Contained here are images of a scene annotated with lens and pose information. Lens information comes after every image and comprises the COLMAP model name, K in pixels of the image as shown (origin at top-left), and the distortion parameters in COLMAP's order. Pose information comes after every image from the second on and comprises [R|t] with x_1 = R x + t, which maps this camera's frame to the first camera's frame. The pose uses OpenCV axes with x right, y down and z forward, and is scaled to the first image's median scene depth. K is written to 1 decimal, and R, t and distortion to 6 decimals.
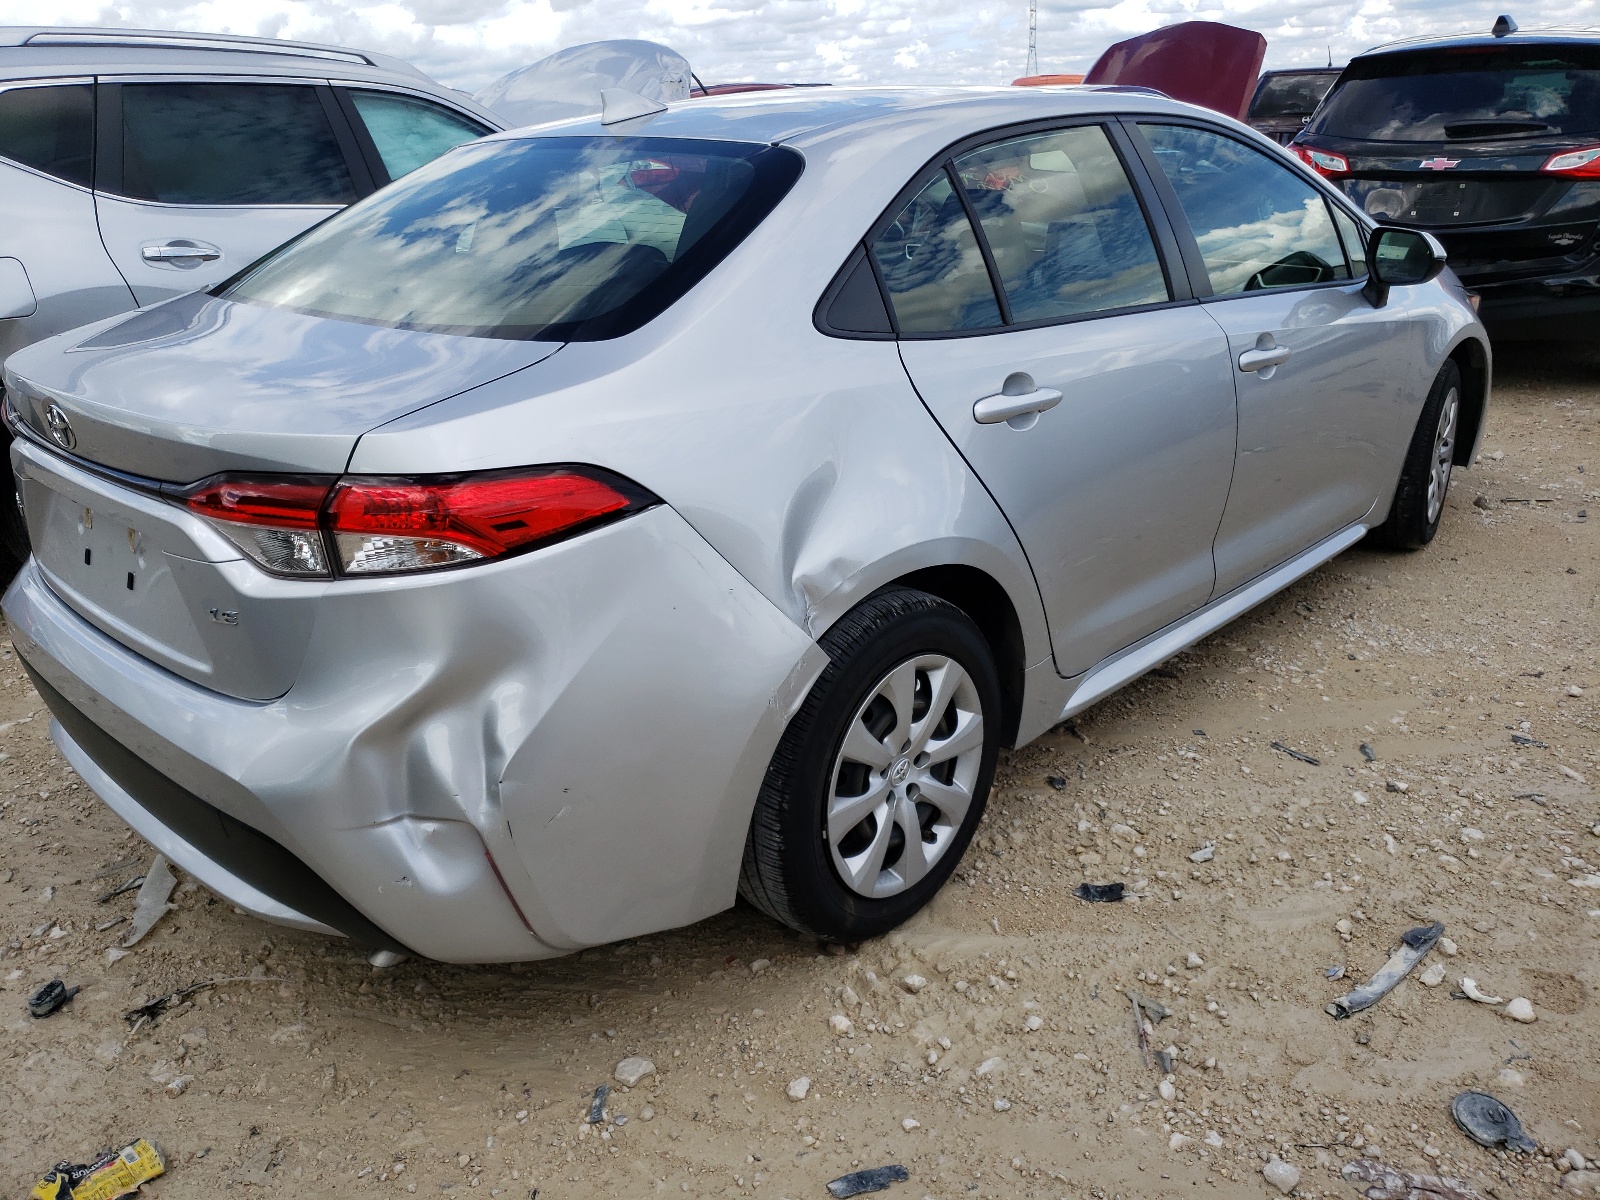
lens RADIAL K [[1201.8, 0, 804.3], [0, 1201.8, 585.5], [0, 0, 1]] dist [-0.009488, 0.033057]
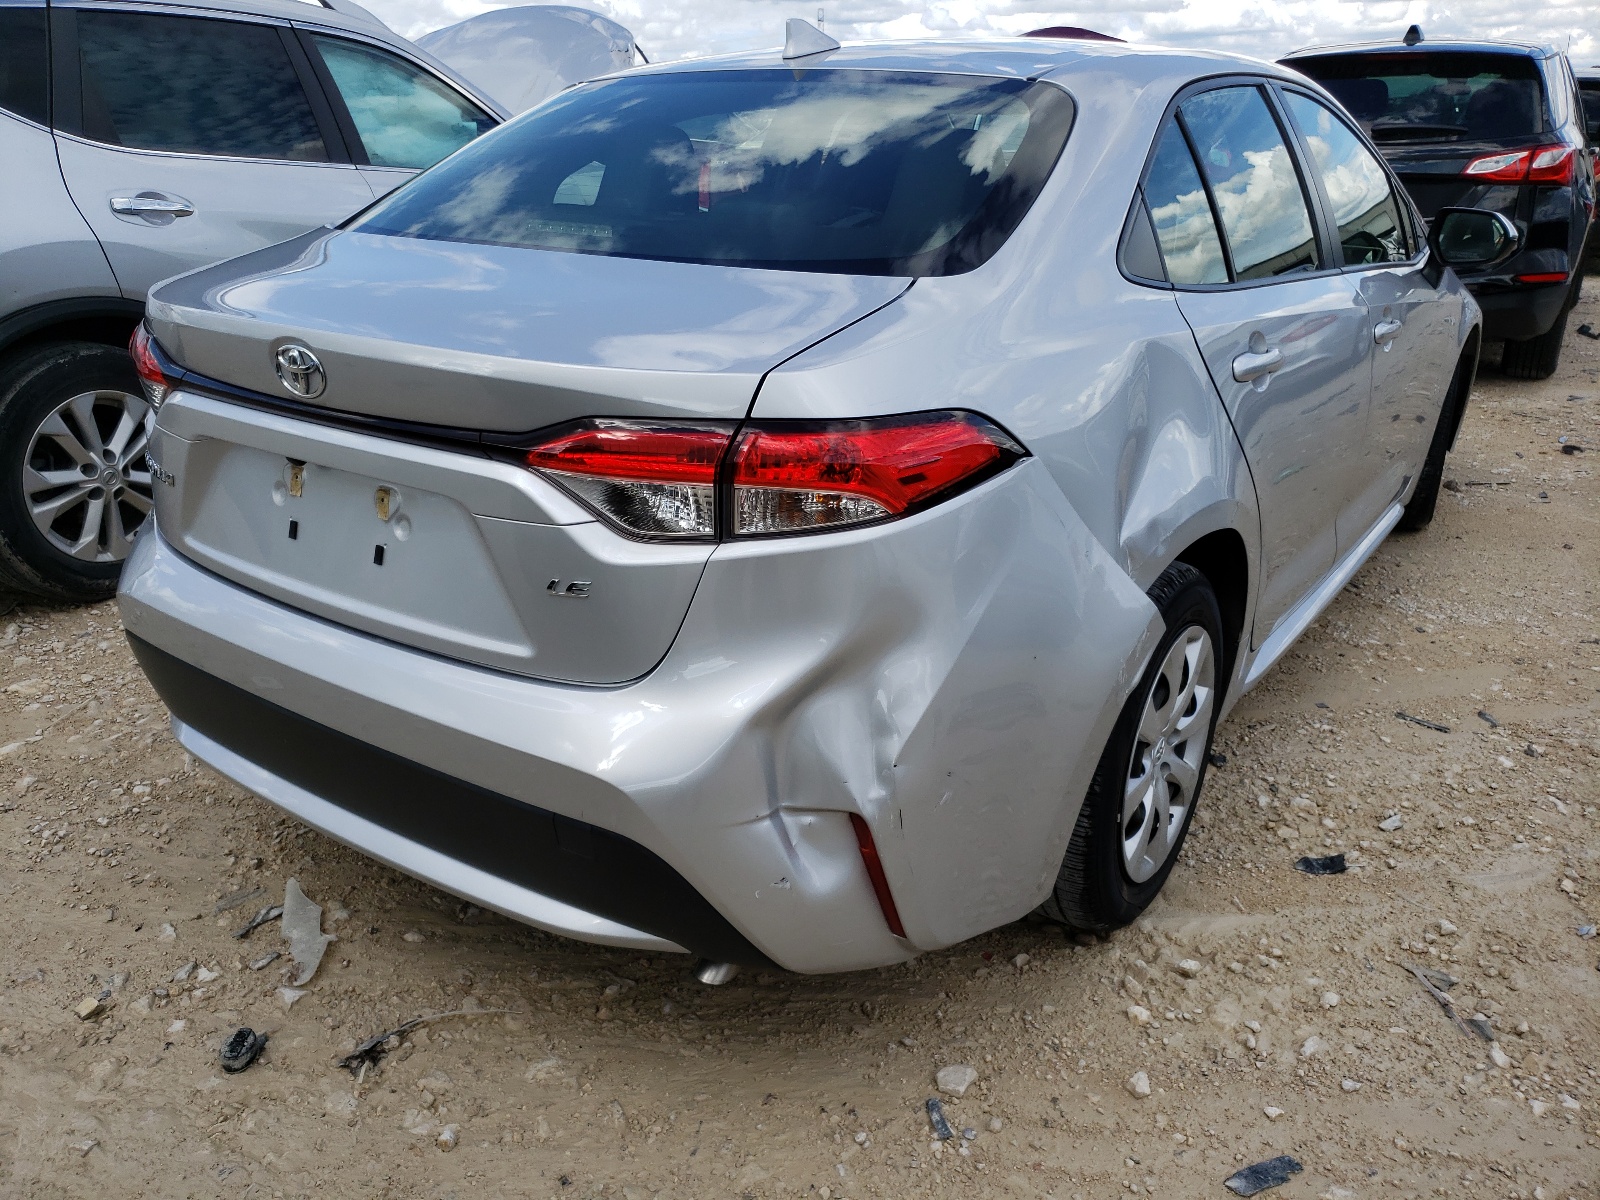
lens RADIAL K [[1201.8, 0, 795.5], [0, 1201.8, 612.7], [0, 0, 1]] dist [-0.009488, 0.033057]
pose [[0.988818, -0.021866, 0.147515, -0.360185], [0.019214, 0.999628, 0.019377, 0.023802], [-0.147883, -0.016326, 0.988870, 0.104931]]
